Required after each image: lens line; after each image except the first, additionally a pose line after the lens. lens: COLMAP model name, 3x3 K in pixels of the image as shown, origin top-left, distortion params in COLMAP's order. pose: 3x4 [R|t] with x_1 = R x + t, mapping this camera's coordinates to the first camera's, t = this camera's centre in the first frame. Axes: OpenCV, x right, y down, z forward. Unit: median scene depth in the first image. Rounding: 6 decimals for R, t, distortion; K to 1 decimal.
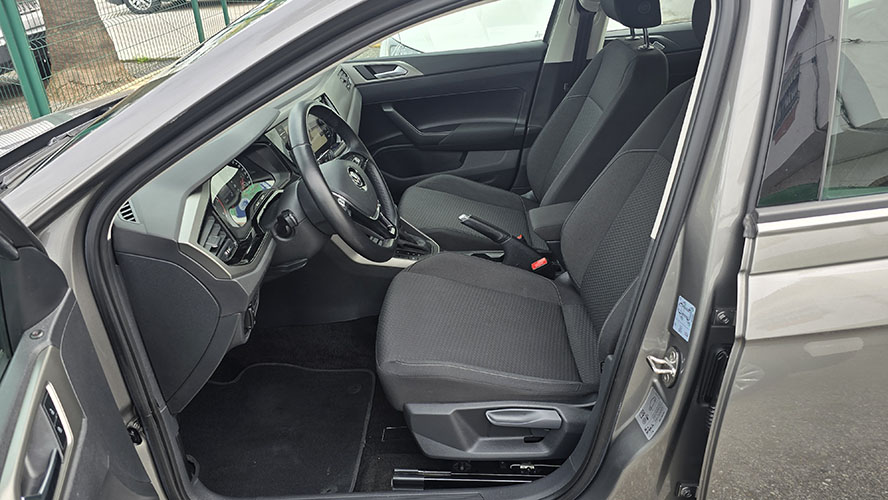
lens RADIAL K [[589.9, 0, 440.1], [0, 589.9, 250.1], [0, 0, 1]] dist [0.043141, -0.063405]
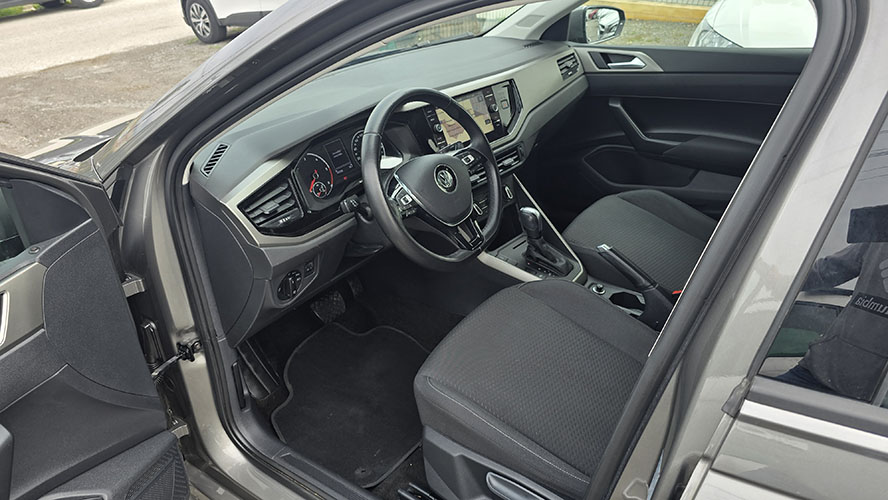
lens RADIAL K [[589.9, 0, 441.1], [0, 589.9, 246.9], [0, 0, 1]] dist [0.043141, -0.063405]
pose [[0.832372, 0.279498, -0.478579, 0.281189], [-0.257719, 0.959680, 0.112230, -0.102695], [0.490651, 0.029922, 0.870842, 0.163291]]
